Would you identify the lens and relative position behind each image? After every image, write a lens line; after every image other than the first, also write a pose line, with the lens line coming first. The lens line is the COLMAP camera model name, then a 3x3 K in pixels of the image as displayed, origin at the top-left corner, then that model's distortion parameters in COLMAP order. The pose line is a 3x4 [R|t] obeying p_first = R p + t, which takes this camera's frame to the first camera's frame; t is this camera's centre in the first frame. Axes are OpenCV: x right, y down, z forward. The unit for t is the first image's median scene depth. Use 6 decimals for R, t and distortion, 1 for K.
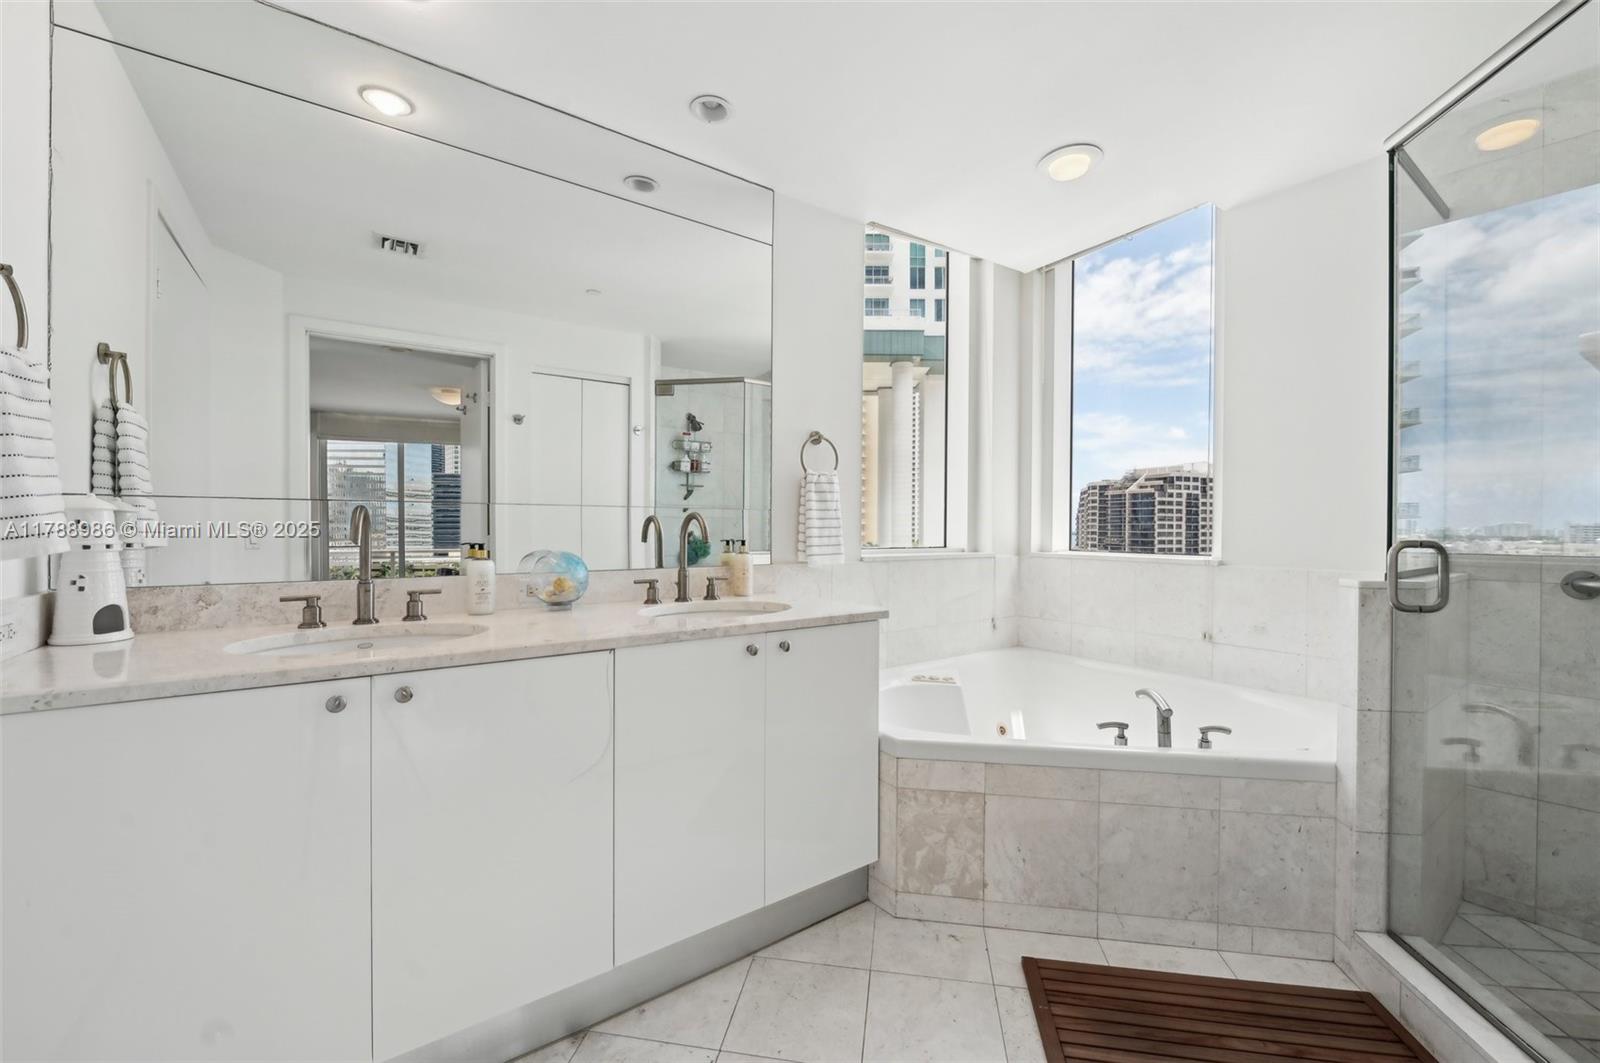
lens RADIAL K [[640.3, 0, 807.3], [0, 640.3, 531.0], [0, 0, 1]] dist [0.001911, -0.004136]
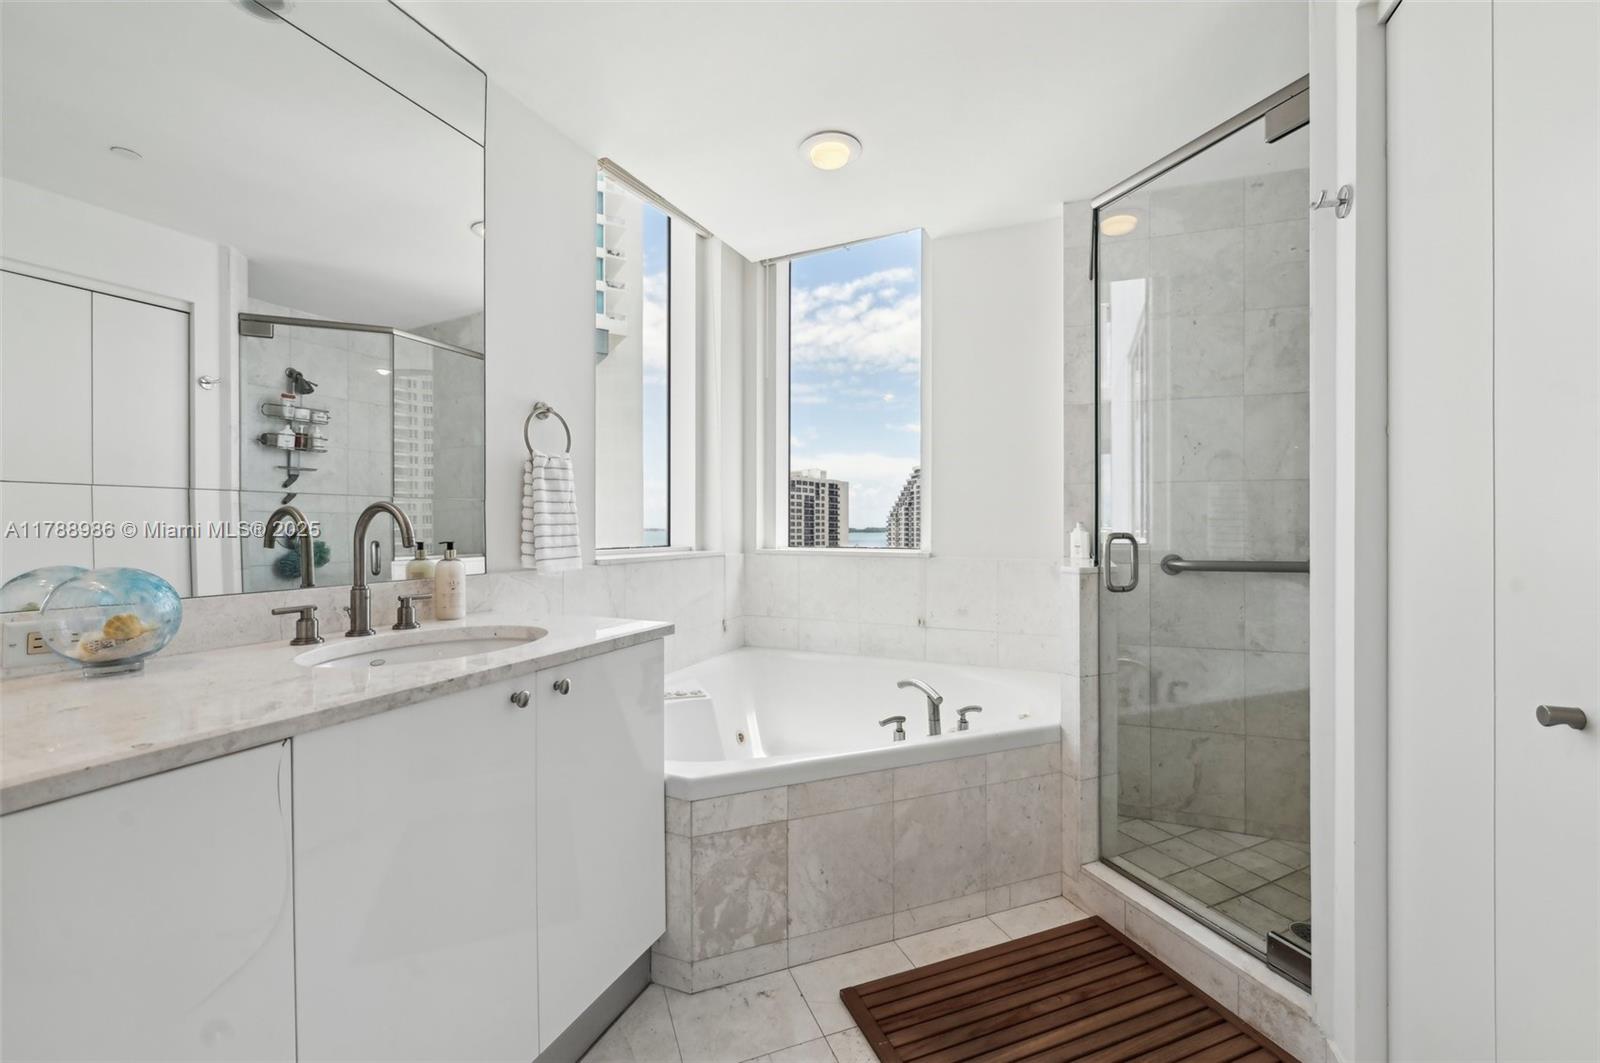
lens RADIAL K [[640.3, 0, 807.3], [0, 640.3, 531.0], [0, 0, 1]] dist [0.001911, -0.004136]
pose [[0.858762, -0.007920, 0.512314, -0.151477], [0.006041, 0.999968, 0.005332, 0.000655], [-0.512339, -0.001484, 0.858782, 0.210866]]
